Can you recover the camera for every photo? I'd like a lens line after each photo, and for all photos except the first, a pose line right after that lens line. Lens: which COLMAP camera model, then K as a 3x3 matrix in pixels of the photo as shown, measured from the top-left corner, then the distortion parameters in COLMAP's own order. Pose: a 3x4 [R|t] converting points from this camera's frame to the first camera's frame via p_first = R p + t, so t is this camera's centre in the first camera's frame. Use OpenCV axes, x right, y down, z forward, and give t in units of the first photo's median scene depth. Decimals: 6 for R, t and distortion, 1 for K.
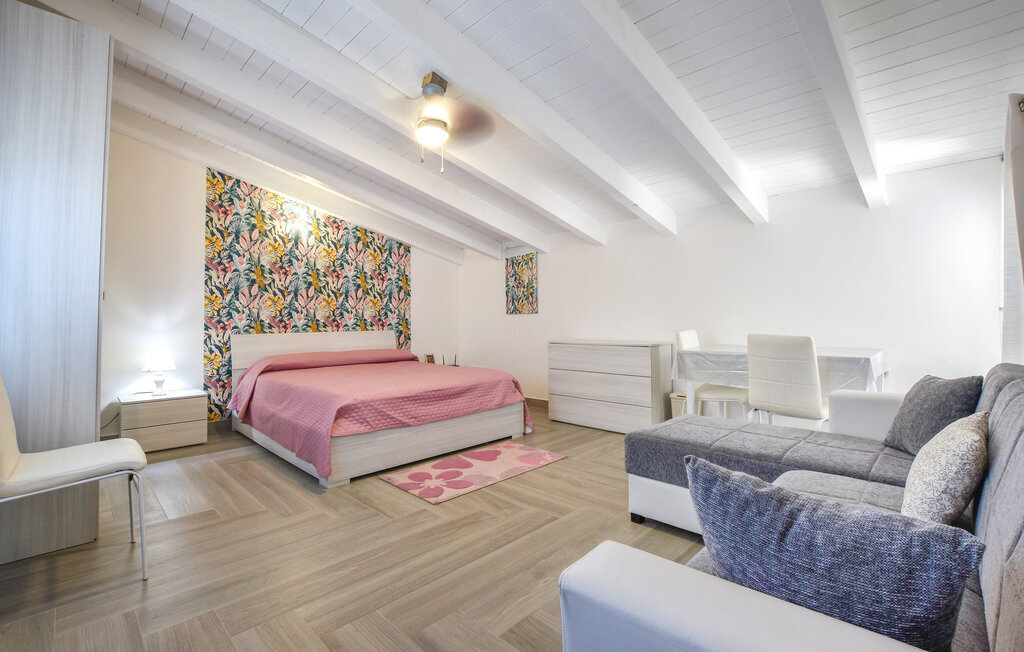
lens RADIAL K [[468.1, 0, 490.1], [0, 468.1, 317.9], [0, 0, 1]] dist [0.000189, -0.002214]
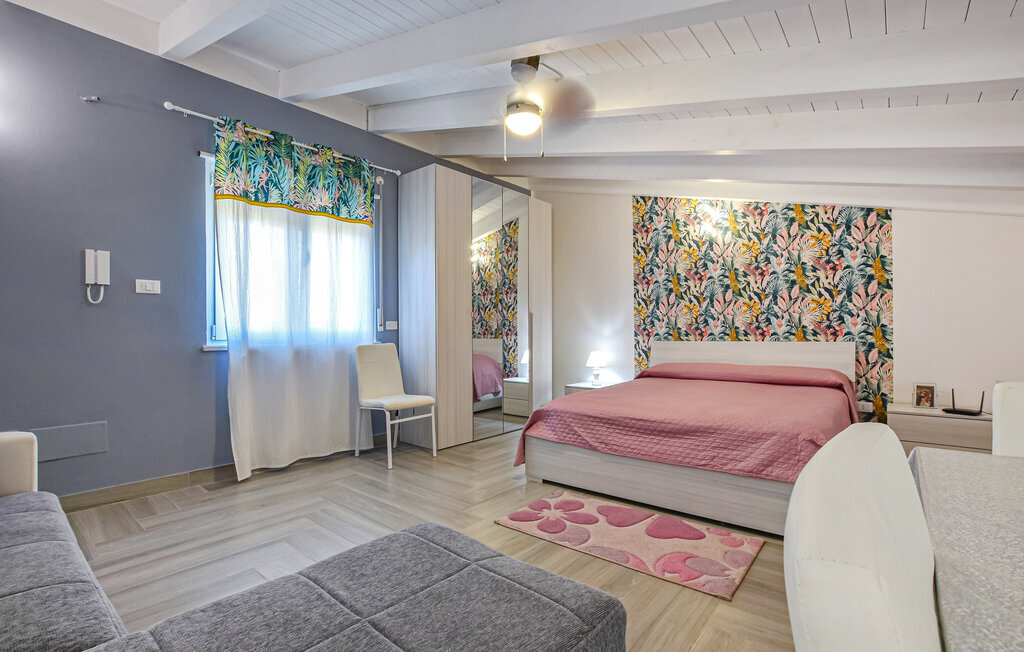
lens RADIAL K [[468.1, 0, 514.8], [0, 468.1, 334.0], [0, 0, 1]] dist [0.000189, -0.002214]
pose [[0.124563, 0.018144, -0.992046, 0.466025], [0.013529, 0.999709, 0.019983, -0.006502], [0.992119, -0.015911, 0.124282, 0.507250]]
